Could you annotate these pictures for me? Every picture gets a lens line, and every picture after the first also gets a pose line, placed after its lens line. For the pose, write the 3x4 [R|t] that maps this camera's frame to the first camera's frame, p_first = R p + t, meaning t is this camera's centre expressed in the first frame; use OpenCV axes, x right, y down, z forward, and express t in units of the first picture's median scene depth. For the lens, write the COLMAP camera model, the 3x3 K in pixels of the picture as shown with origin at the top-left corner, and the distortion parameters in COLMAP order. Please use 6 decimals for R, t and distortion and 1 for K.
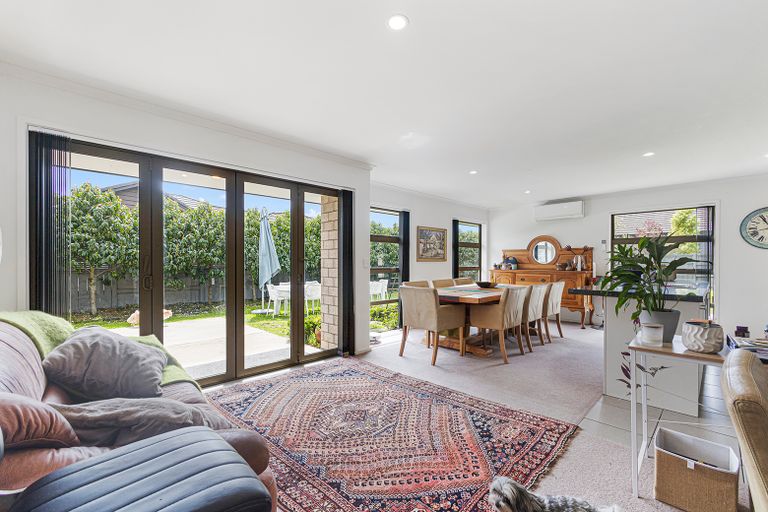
lens RADIAL K [[326.0, 0, 384.6], [0, 326.0, 262.2], [0, 0, 1]] dist [-0.003348, 0.000026]
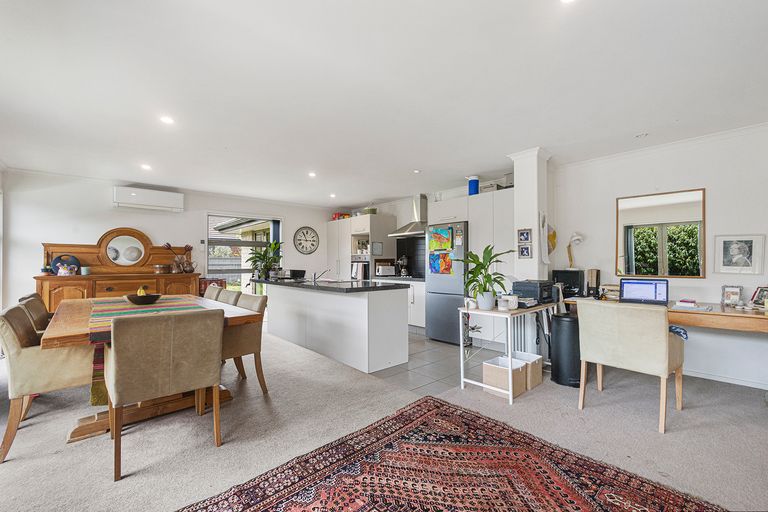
lens RADIAL K [[326.0, 0, 384.6], [0, 326.0, 262.2], [0, 0, 1]] dist [-0.003348, 0.000026]
pose [[0.050807, 0.001268, 0.998708, -0.363648], [0.003895, 0.999991, -0.001468, 0.000114], [-0.998701, 0.003964, 0.050801, 0.619993]]
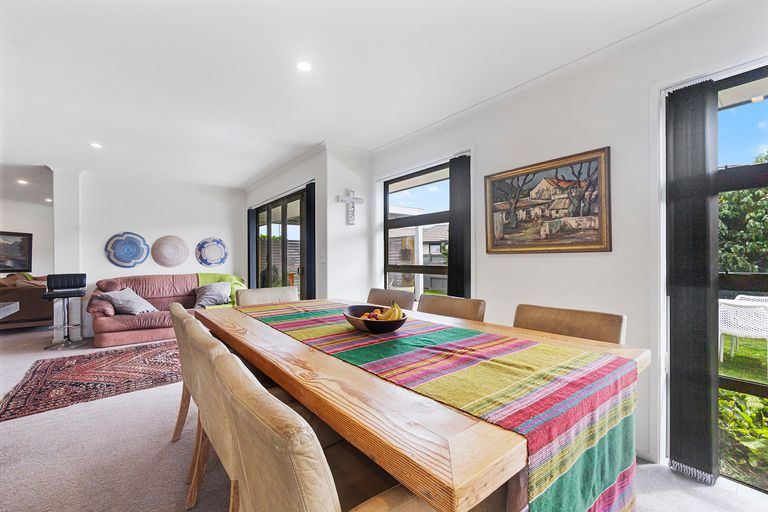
lens RADIAL K [[326.0, 0, 384.6], [0, 326.0, 262.2], [0, 0, 1]] dist [-0.003348, 0.000026]
pose [[-0.105542, 0.011730, -0.994346, 0.818268], [0.005823, 0.999921, 0.011178, 0.004843], [0.994398, -0.004610, -0.105602, 1.303411]]
